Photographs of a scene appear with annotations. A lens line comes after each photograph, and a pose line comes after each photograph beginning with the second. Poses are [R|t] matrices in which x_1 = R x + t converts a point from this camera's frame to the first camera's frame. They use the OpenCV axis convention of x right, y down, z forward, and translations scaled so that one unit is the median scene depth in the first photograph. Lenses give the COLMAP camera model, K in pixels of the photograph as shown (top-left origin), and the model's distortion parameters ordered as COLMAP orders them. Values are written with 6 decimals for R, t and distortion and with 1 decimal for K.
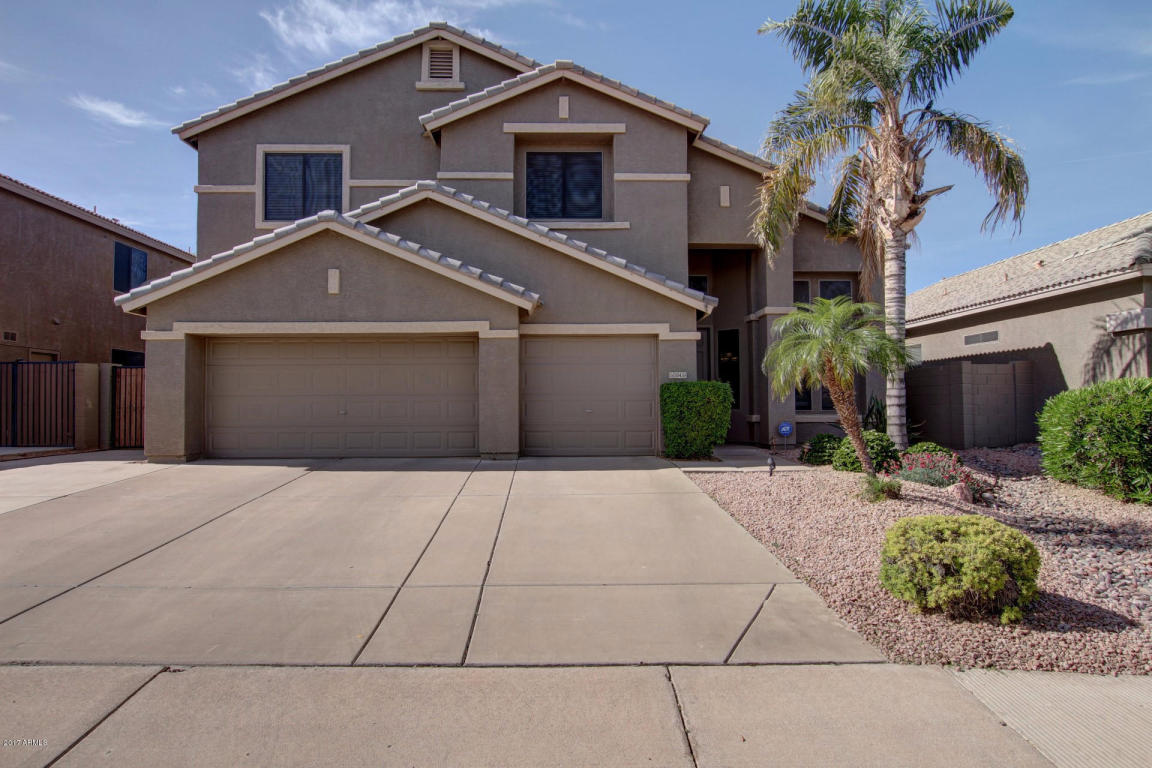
lens RADIAL K [[615.8, 0, 576.0], [0, 615.8, 384.0], [0, 0, 1]] dist [-0.021982, 0.000419]
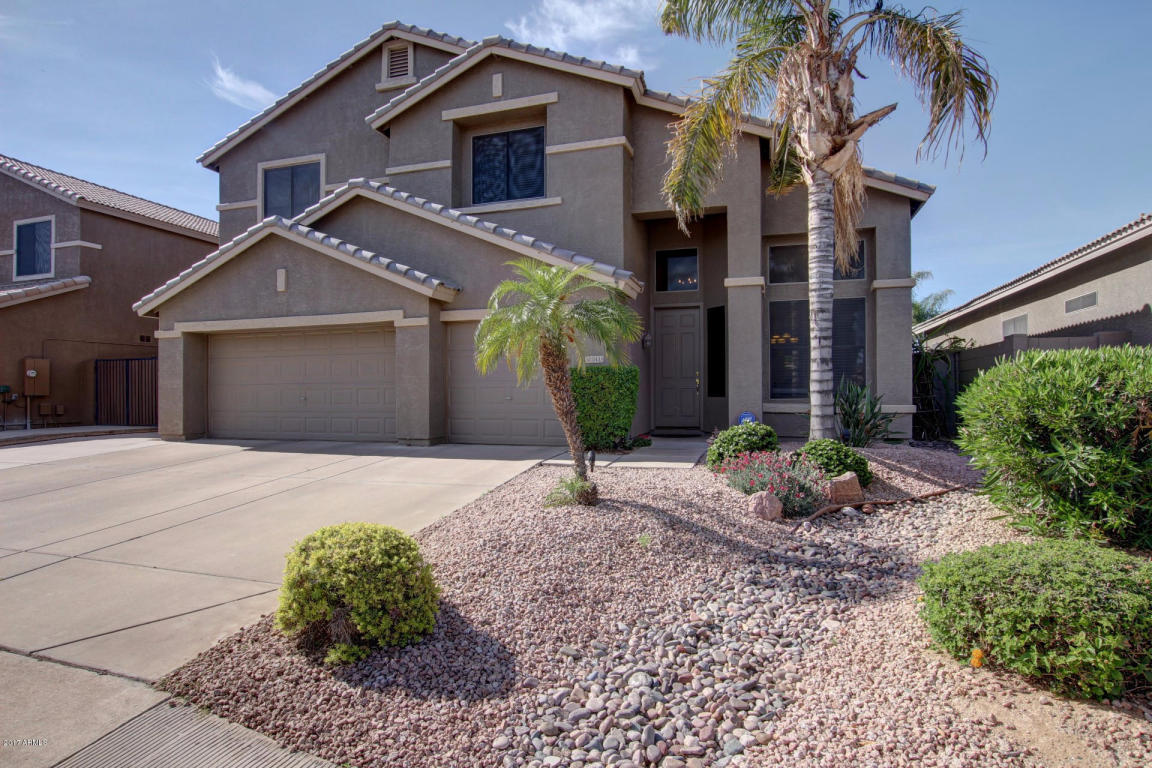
lens RADIAL K [[615.8, 0, 576.0], [0, 615.8, 384.0], [0, 0, 1]] dist [-0.021982, 0.000419]
pose [[0.943241, -0.005144, -0.332071, 0.429111], [0.011060, 0.999812, 0.015928, 0.007197], [0.331926, -0.018697, 0.943120, 0.122698]]
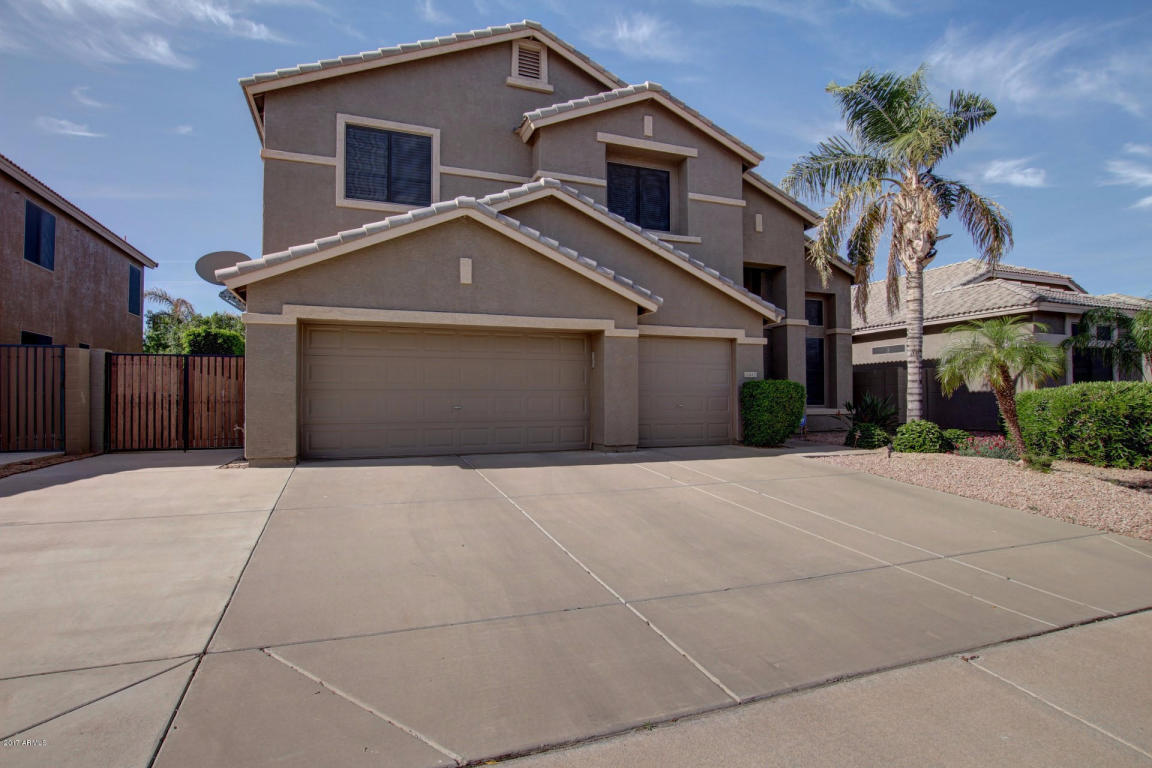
lens RADIAL K [[566.8, 0, 571.9], [0, 566.8, 384.8], [0, 0, 1]] dist [-0.026841, -0.000003]
pose [[0.947841, 0.010509, 0.318571, -0.474267], [-0.012274, 0.999918, 0.003533, 0.004848], [-0.318507, -0.007259, 0.947893, 0.097903]]
